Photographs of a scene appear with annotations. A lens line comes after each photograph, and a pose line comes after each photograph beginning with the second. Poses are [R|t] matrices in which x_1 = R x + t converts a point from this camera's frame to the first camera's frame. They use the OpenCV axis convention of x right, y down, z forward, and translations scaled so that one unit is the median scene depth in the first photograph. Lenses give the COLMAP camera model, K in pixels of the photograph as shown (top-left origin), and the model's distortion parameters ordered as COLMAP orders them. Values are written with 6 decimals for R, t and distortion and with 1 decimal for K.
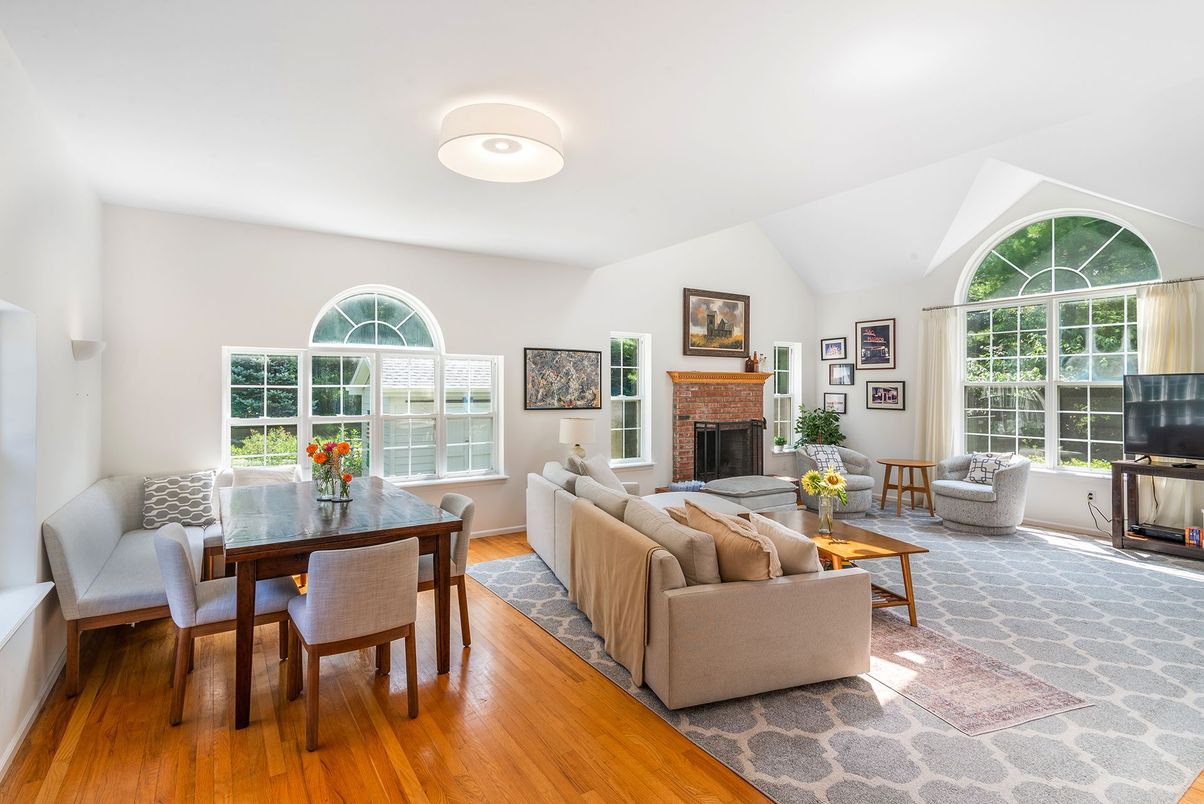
lens RADIAL K [[589.6, 0, 589.2], [0, 589.6, 387.8], [0, 0, 1]] dist [0.014582, -0.002353]
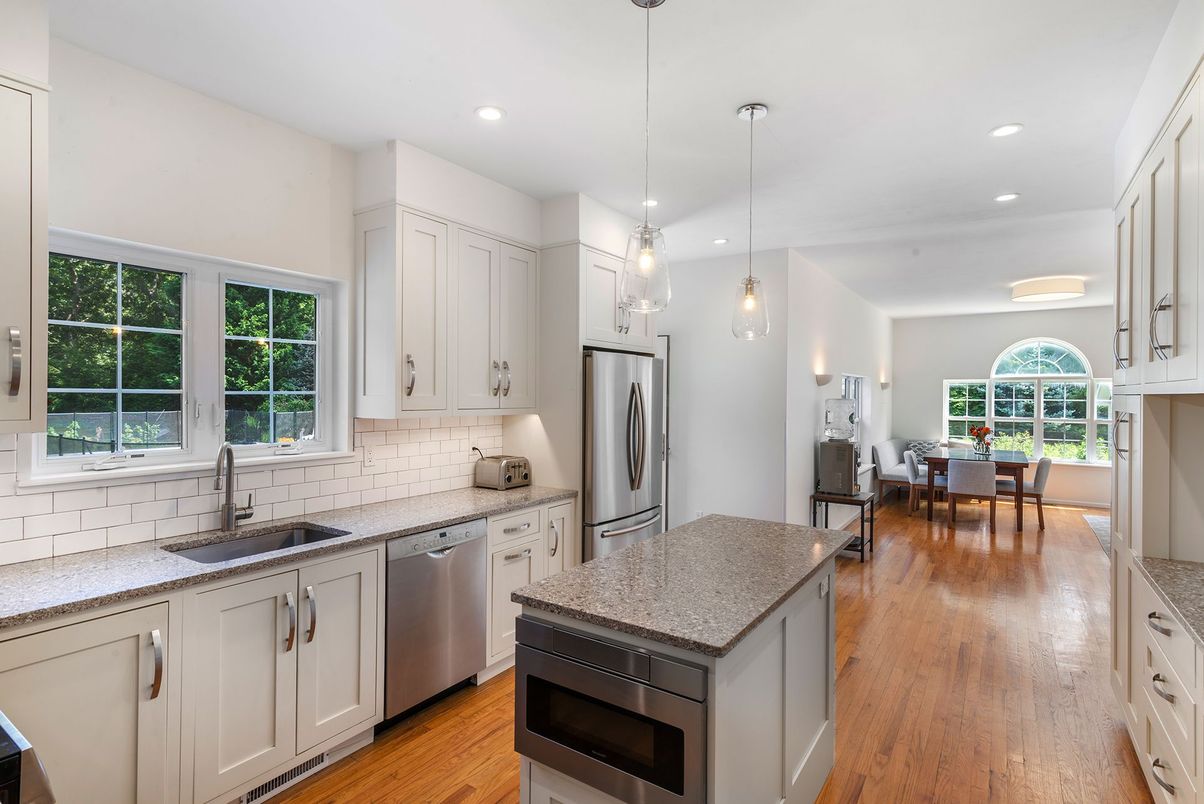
lens RADIAL K [[589.6, 0, 593.3], [0, 589.6, 392.8], [0, 0, 1]] dist [0.014582, -0.002353]
pose [[0.376528, -0.003432, -0.926399, 0.617856], [-0.002848, 0.999984, -0.004862, -0.010151], [0.926401, 0.004469, 0.376512, -0.669703]]
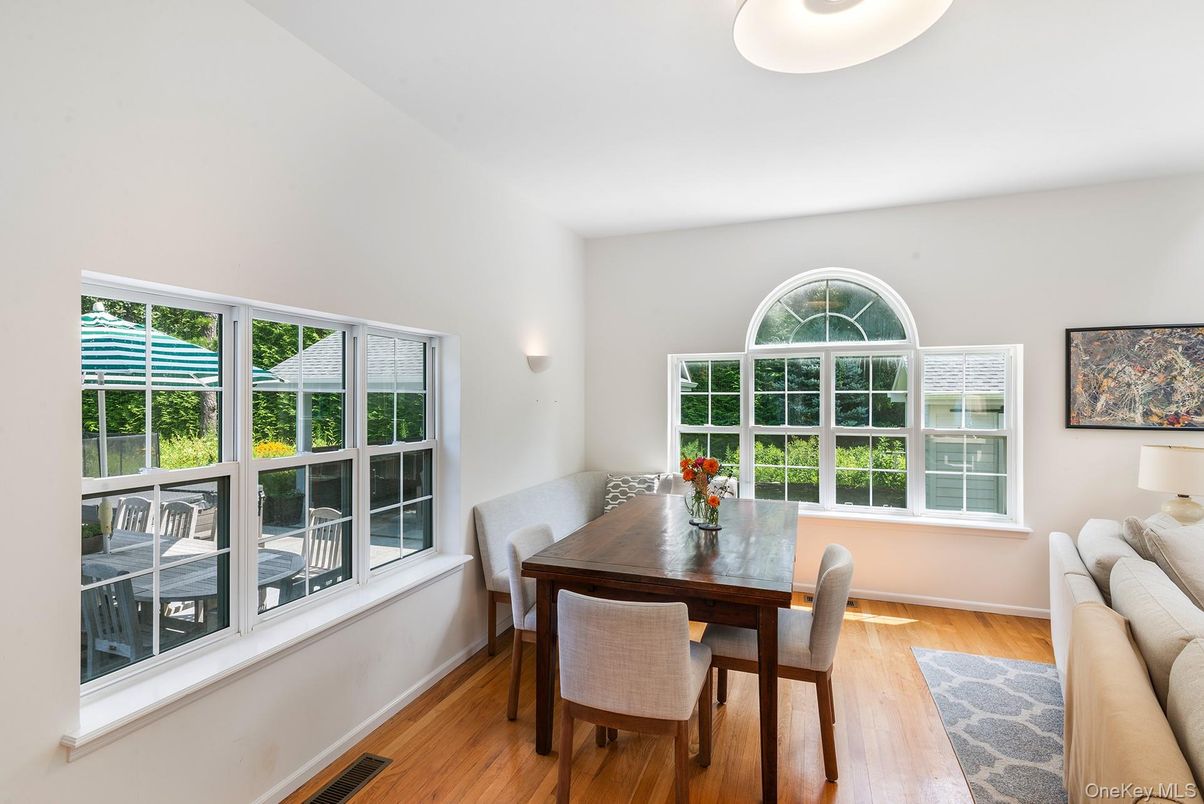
lens RADIAL K [[589.6, 0, 593.8], [0, 589.6, 400.1], [0, 0, 1]] dist [0.014582, -0.002353]
pose [[0.600859, 0.002138, -0.799352, 0.093004], [0.004607, 0.999971, 0.006138, 0.001642], [0.799342, -0.007370, 0.600831, 0.216192]]
